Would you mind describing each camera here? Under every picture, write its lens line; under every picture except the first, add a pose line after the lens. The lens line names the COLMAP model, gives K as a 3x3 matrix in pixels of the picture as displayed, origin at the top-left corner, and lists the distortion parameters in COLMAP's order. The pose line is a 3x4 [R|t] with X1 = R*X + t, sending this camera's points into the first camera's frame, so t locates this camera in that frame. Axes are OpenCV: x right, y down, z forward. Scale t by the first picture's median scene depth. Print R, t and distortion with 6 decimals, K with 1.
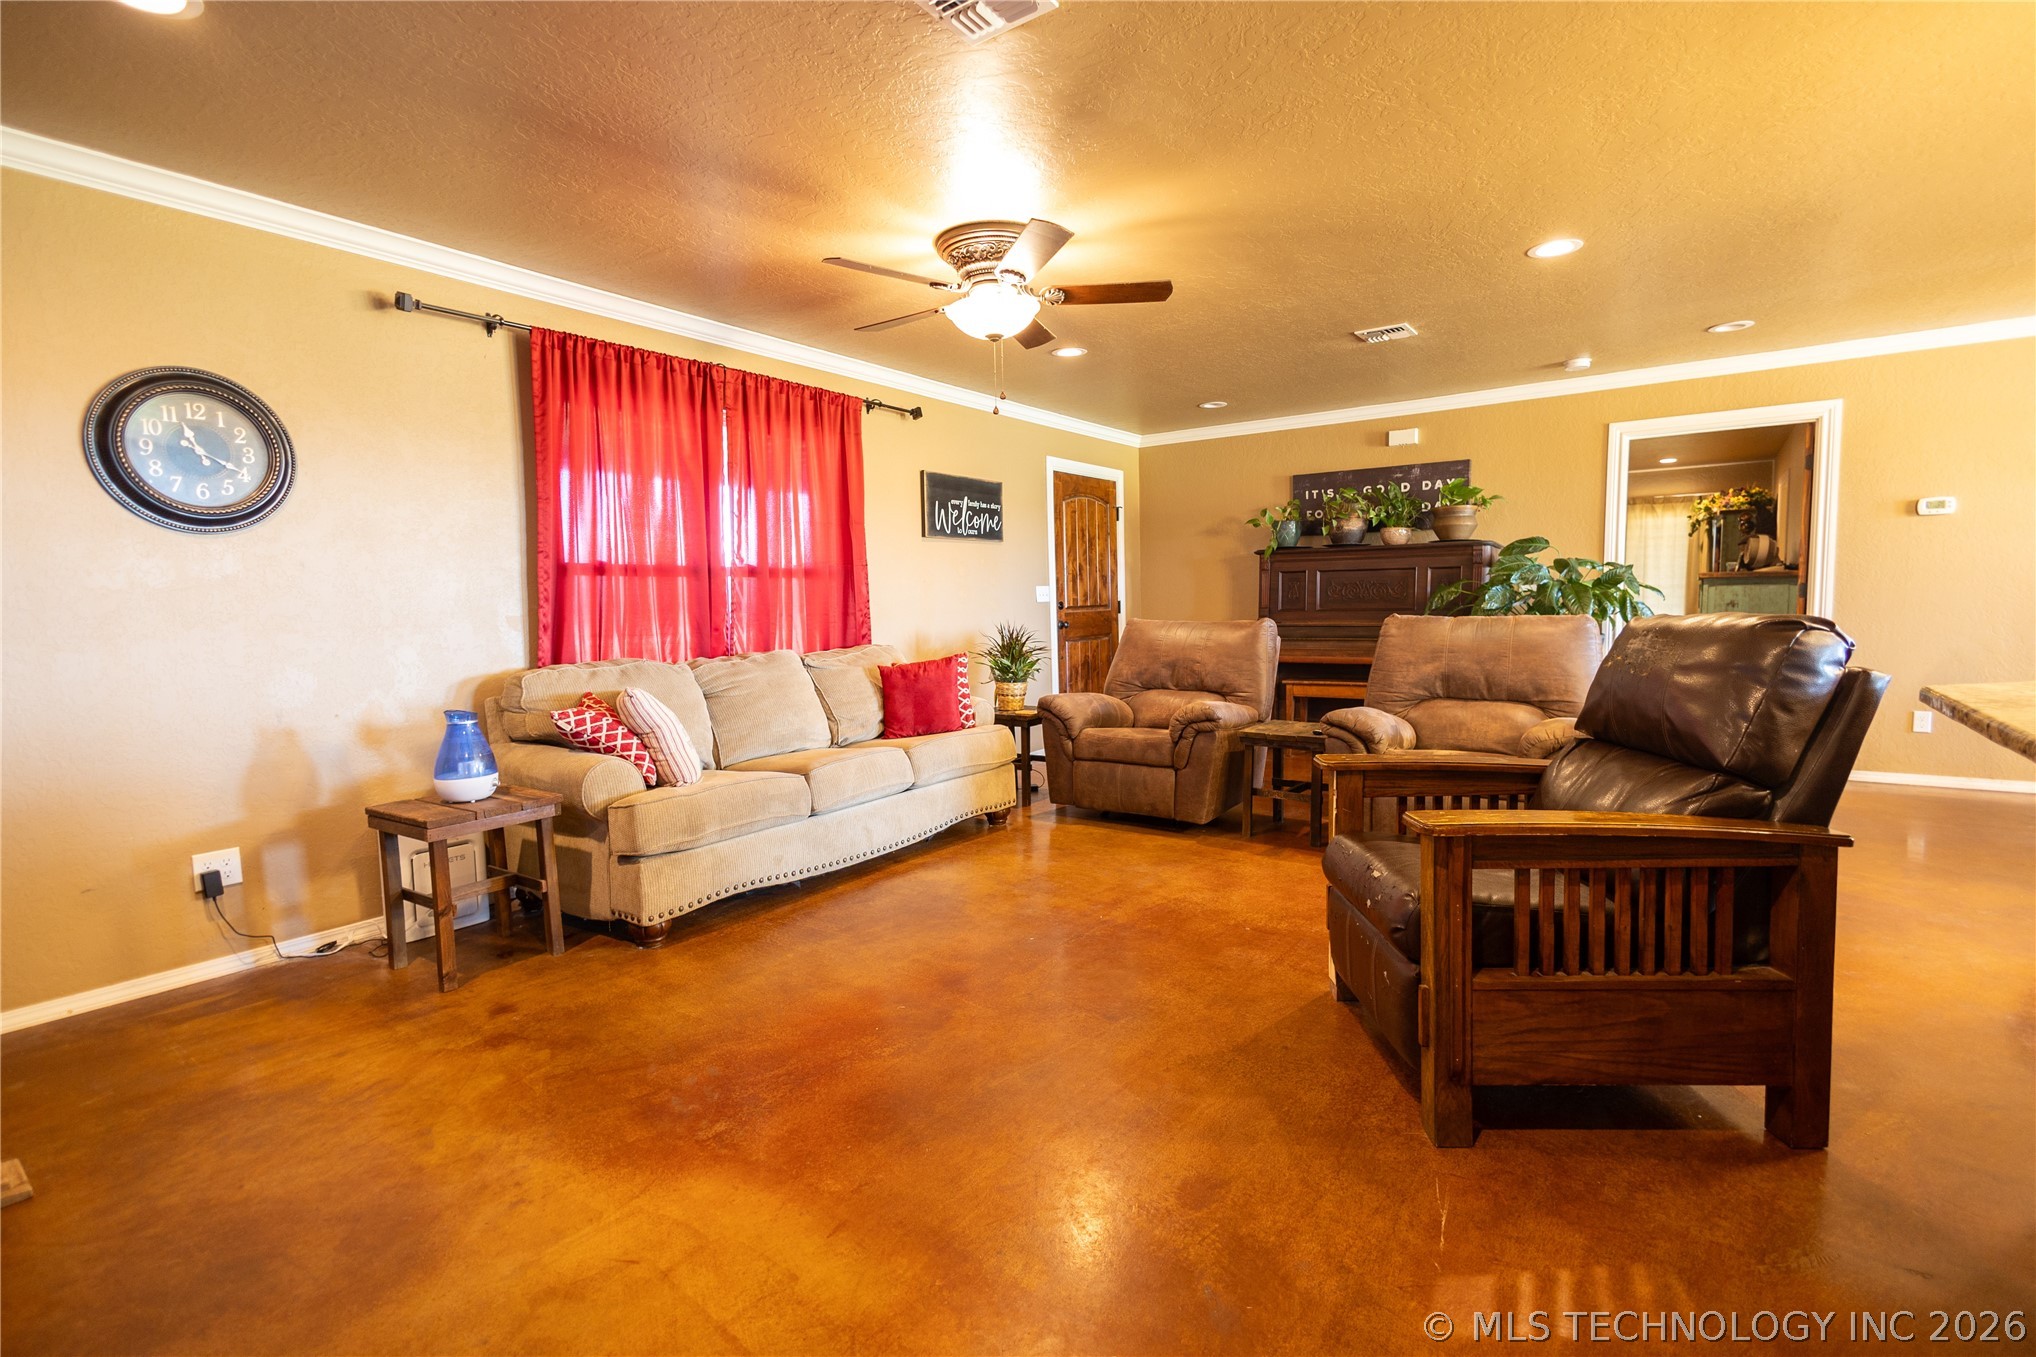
lens RADIAL K [[933.0, 0, 1027.7], [0, 933.0, 674.1], [0, 0, 1]] dist [0.012809, -0.005675]
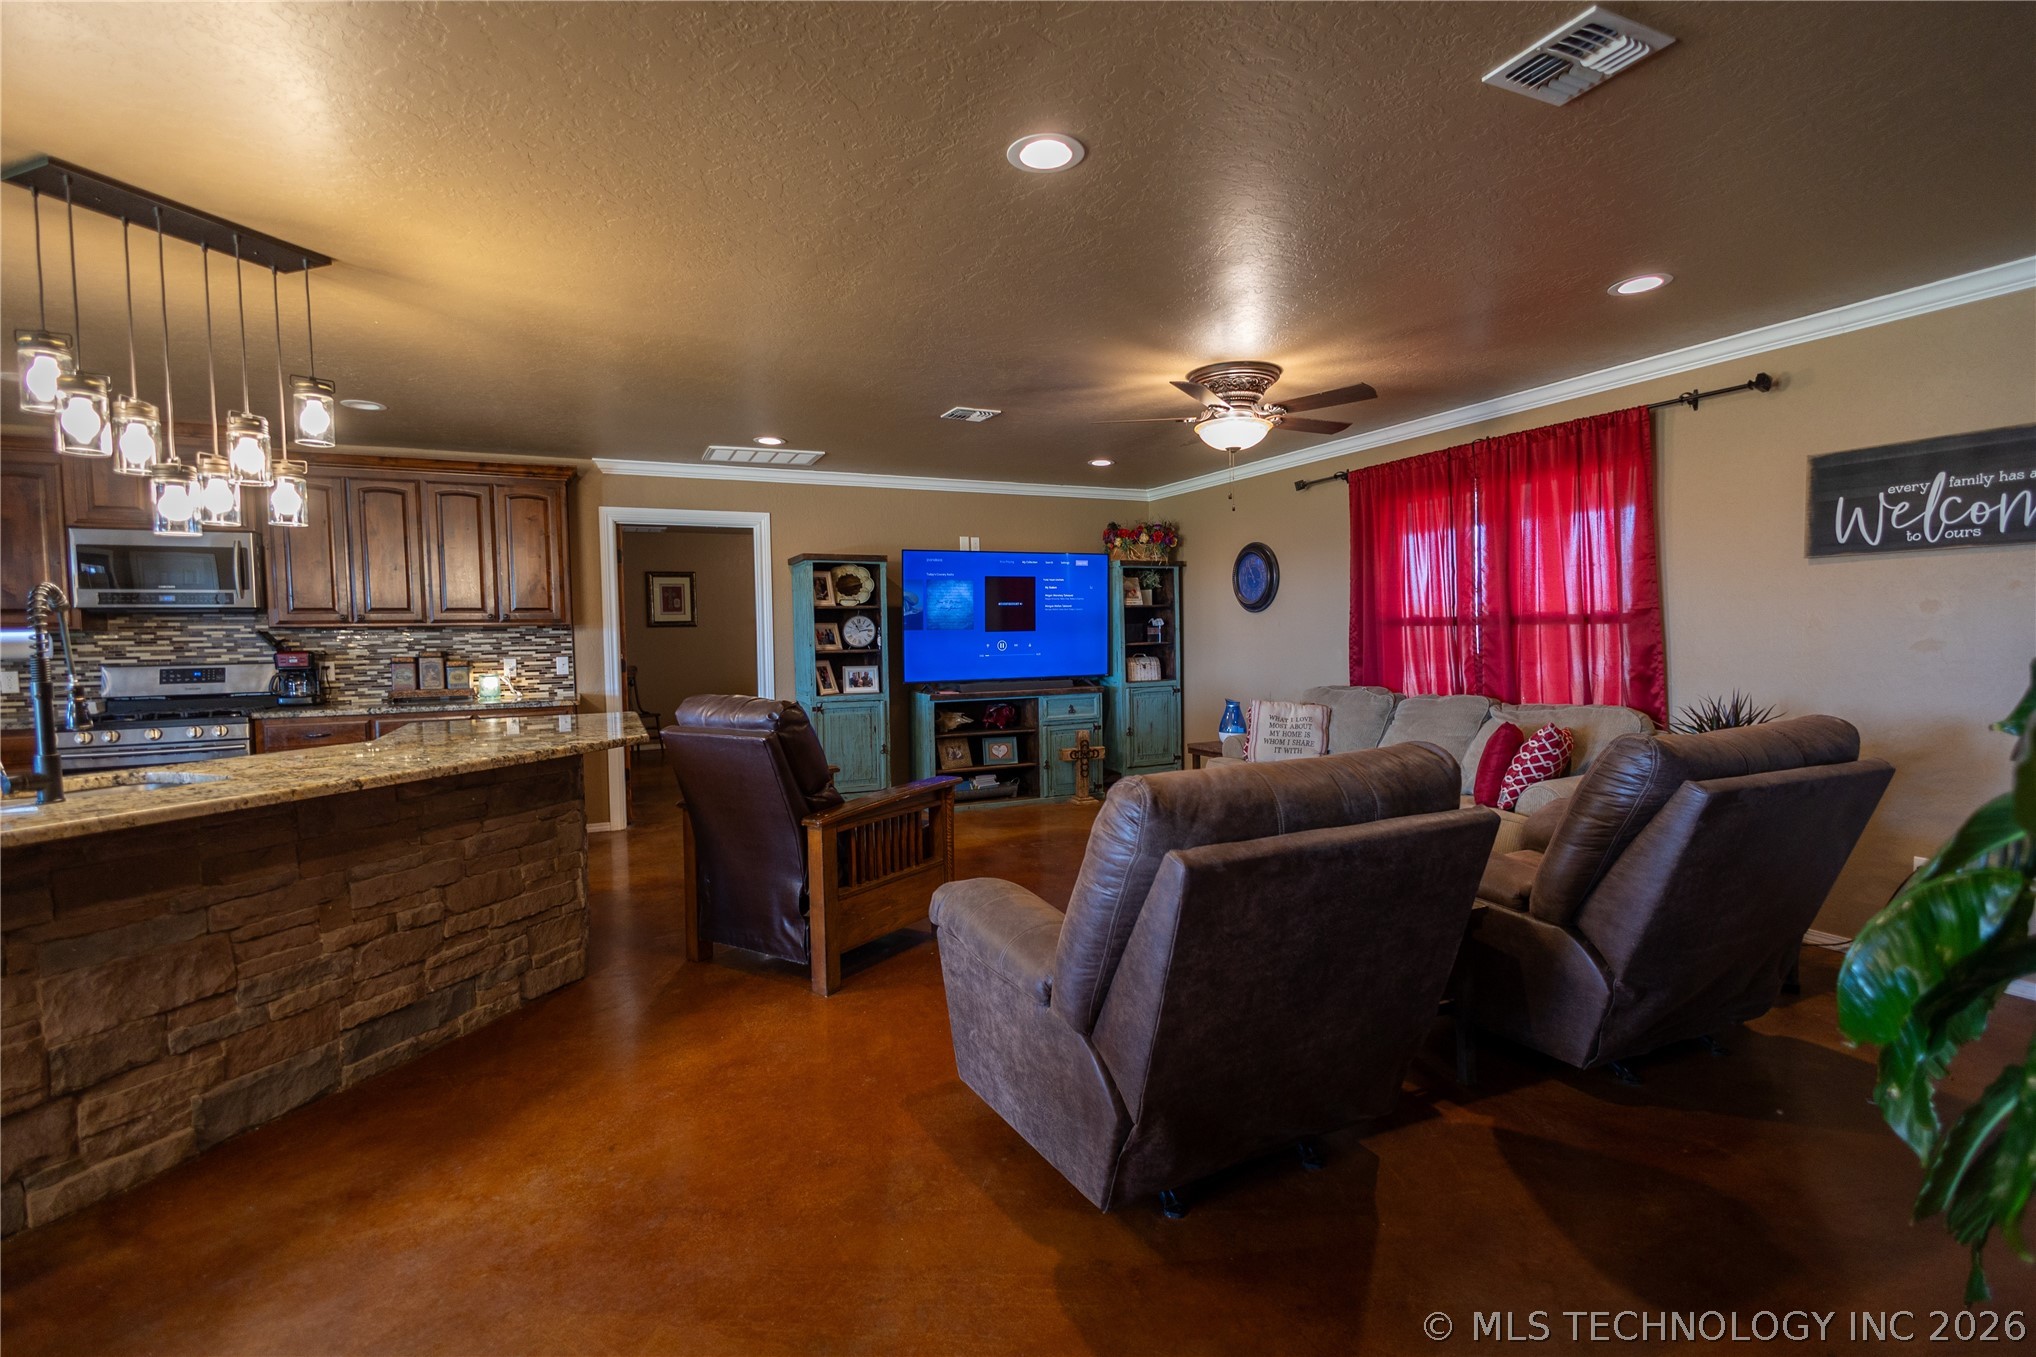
lens RADIAL K [[933.0, 0, 1029.7], [0, 933.0, 685.0], [0, 0, 1]] dist [0.012809, -0.005675]
pose [[-0.488766, 0.080799, -0.868665, 1.028747], [-0.041809, 0.992389, 0.115831, -0.158299], [0.871412, 0.092932, -0.481668, 1.199458]]
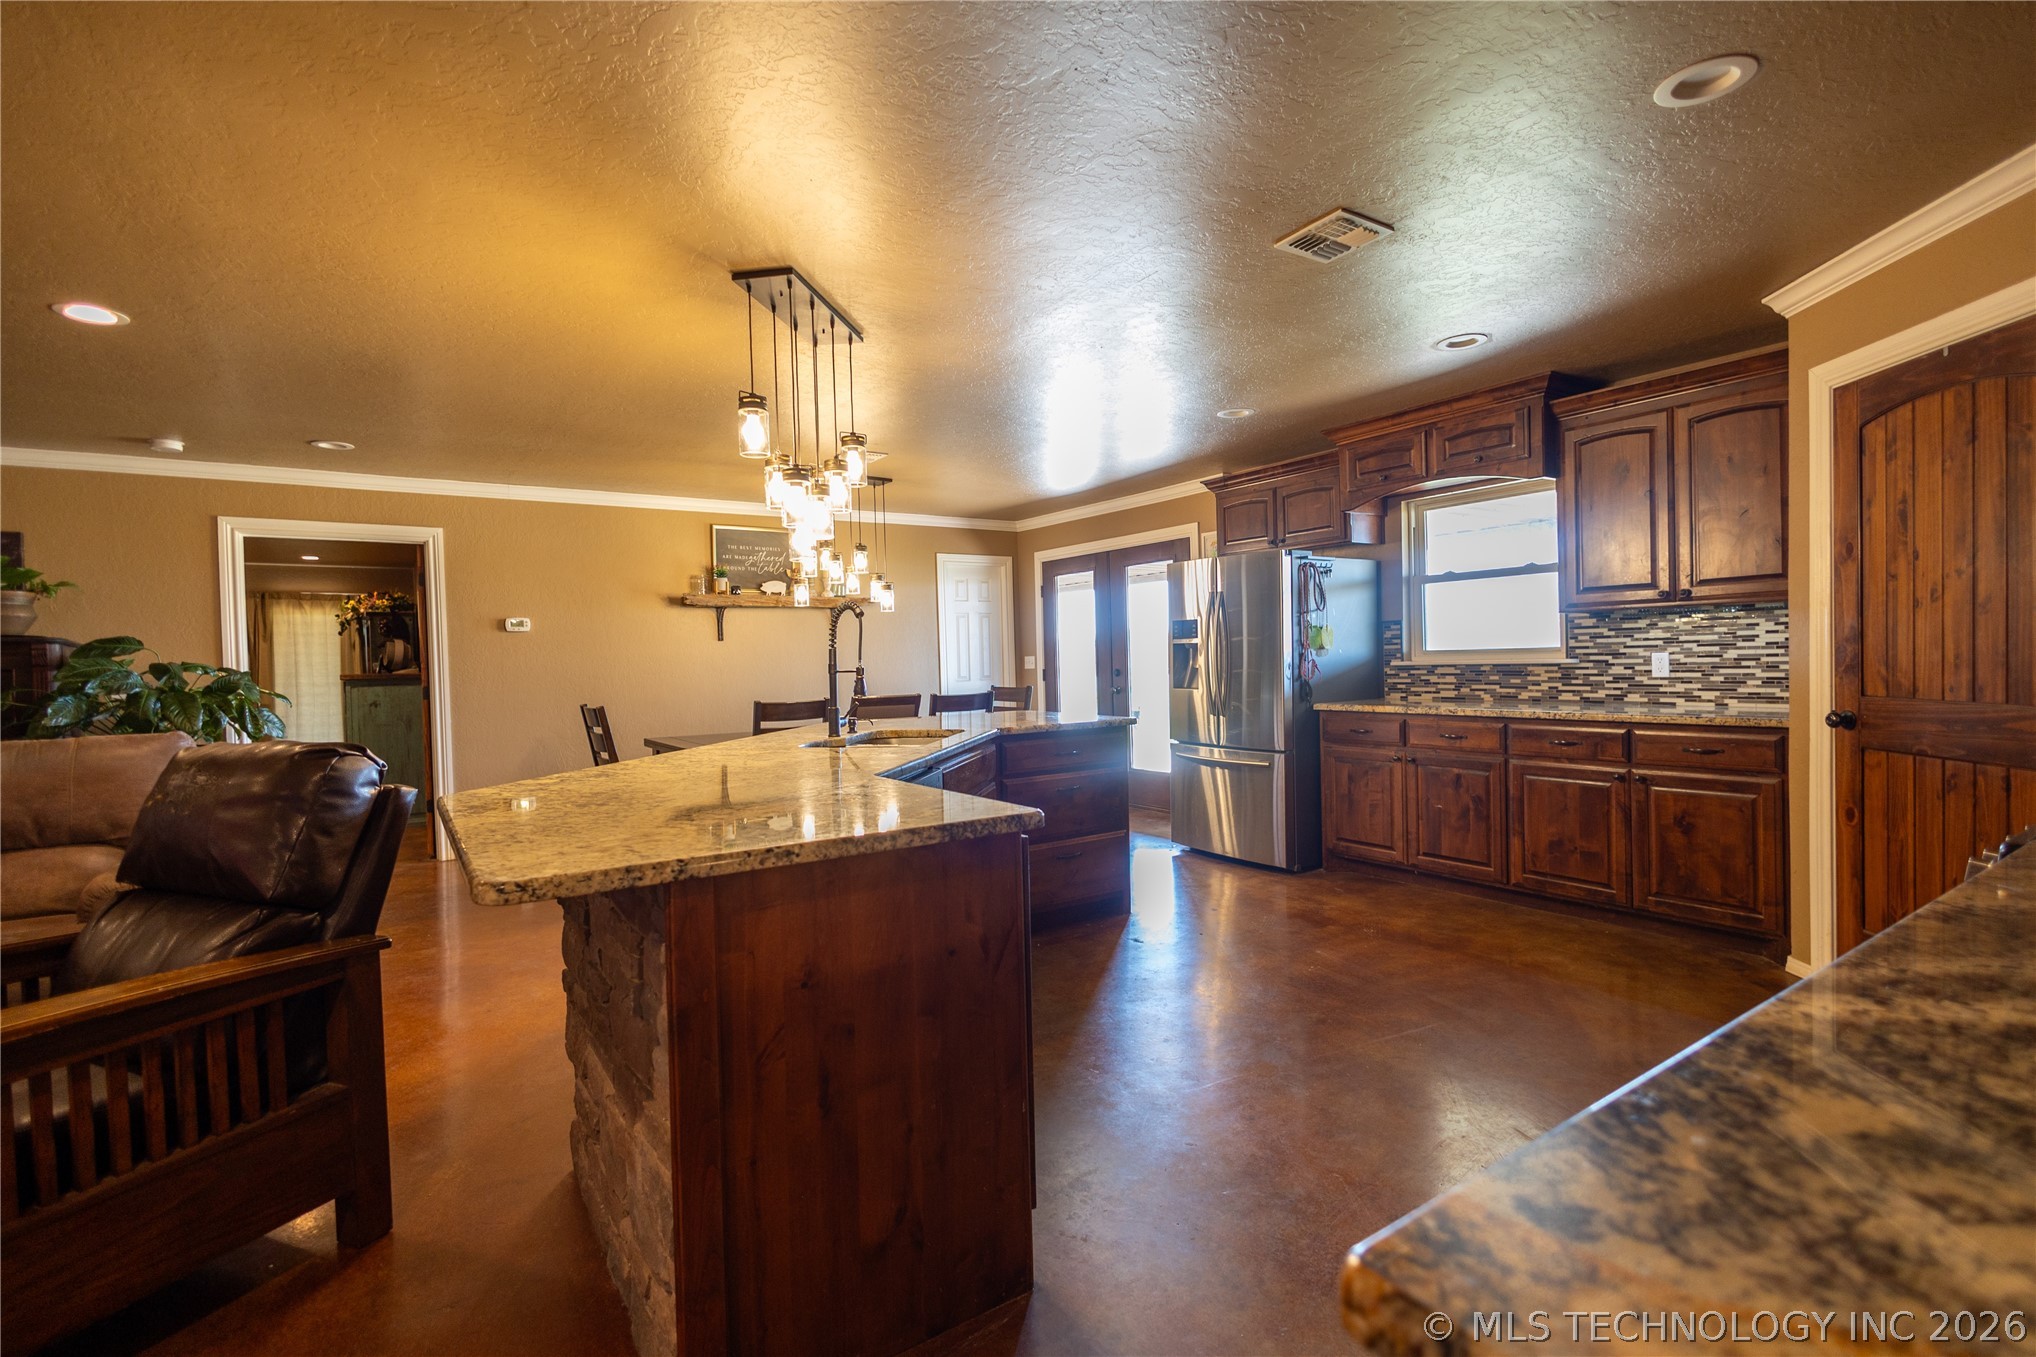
lens RADIAL K [[933.0, 0, 1020.4], [0, 933.0, 678.0], [0, 0, 1]] dist [0.012809, -0.005675]
pose [[0.344367, -0.005875, 0.938817, 0.038125], [0.092360, 0.995342, -0.027650, -0.016287], [-0.934281, 0.096231, 0.343305, -0.054241]]
